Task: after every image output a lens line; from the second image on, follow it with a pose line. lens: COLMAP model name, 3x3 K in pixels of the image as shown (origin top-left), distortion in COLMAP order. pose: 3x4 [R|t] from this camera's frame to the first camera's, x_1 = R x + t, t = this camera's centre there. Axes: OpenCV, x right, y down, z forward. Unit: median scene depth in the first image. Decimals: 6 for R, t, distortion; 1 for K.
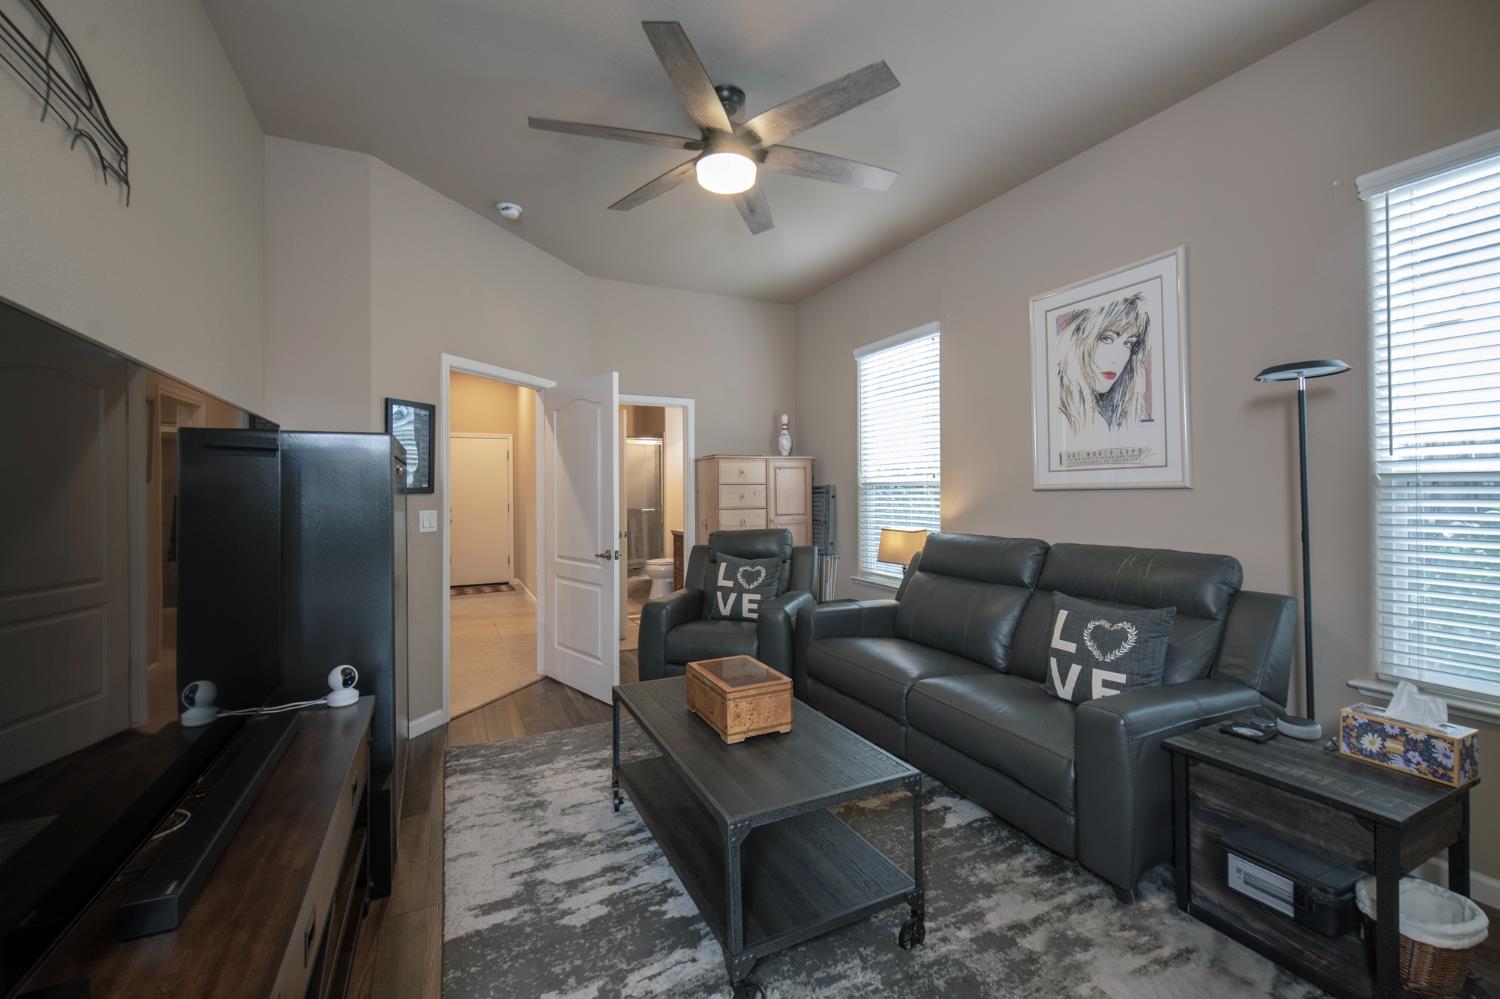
lens RADIAL K [[616.9, 0, 752.2], [0, 616.9, 486.4], [0, 0, 1]] dist [0.001815, -0.000233]
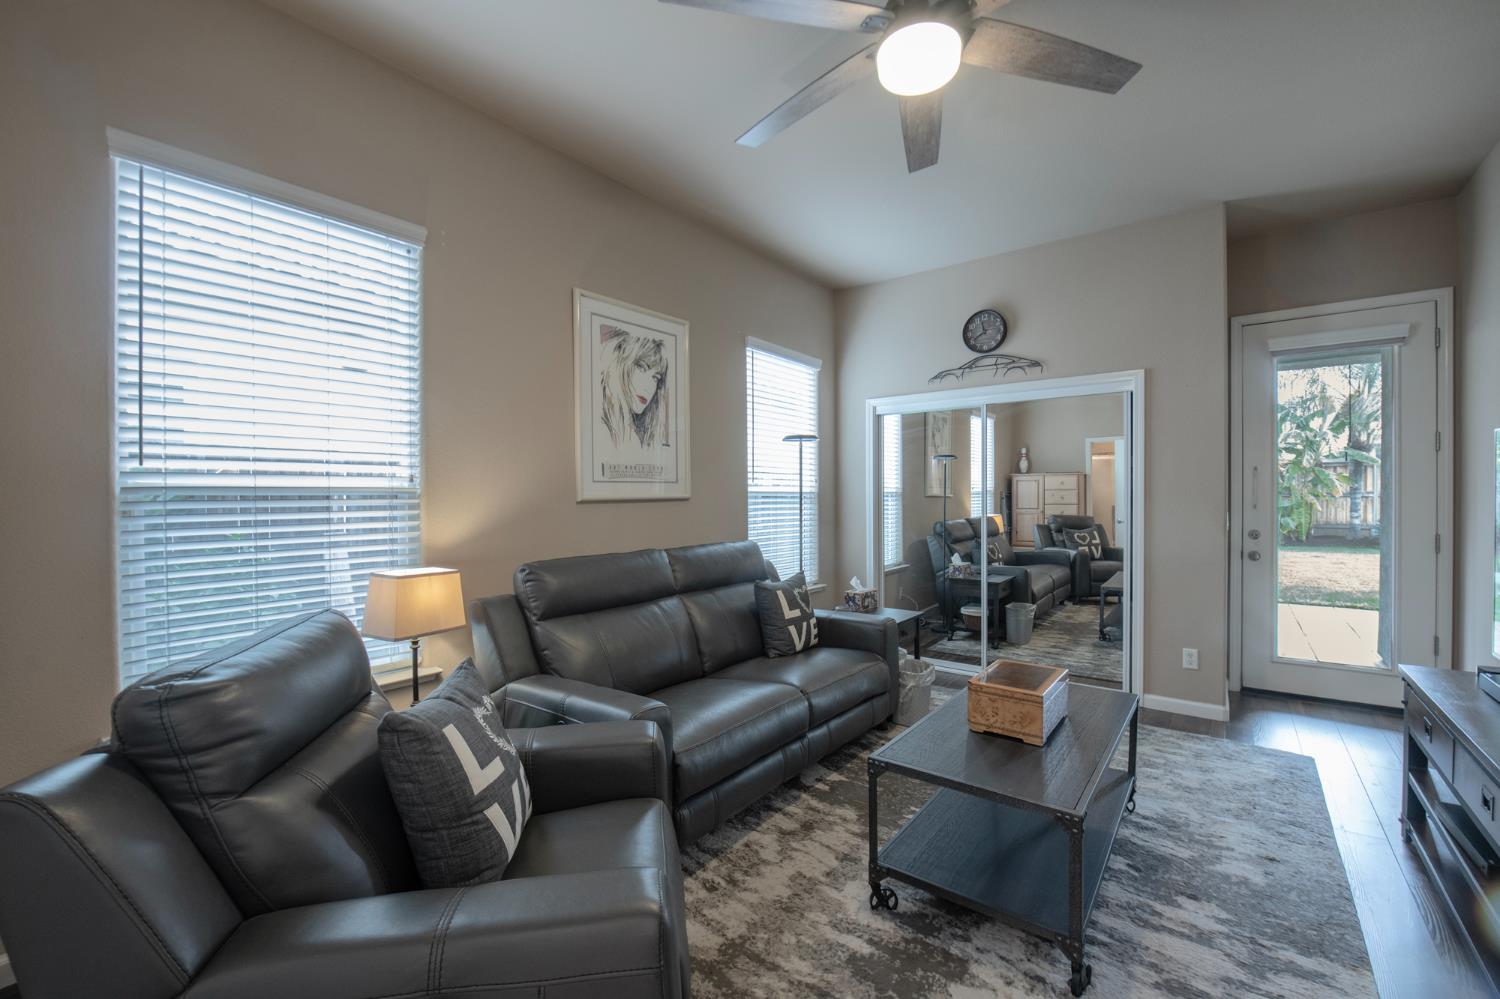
lens RADIAL K [[626.3, 0, 752.7], [0, 626.3, 497.5], [0, 0, 1]] dist [-0.004375, -0.000680]
pose [[-0.442097, 0.003515, 0.896960, -0.558709], [0.002508, 0.999993, -0.002683, 0.003433], [-0.896964, 0.001063, -0.442103, 1.360545]]
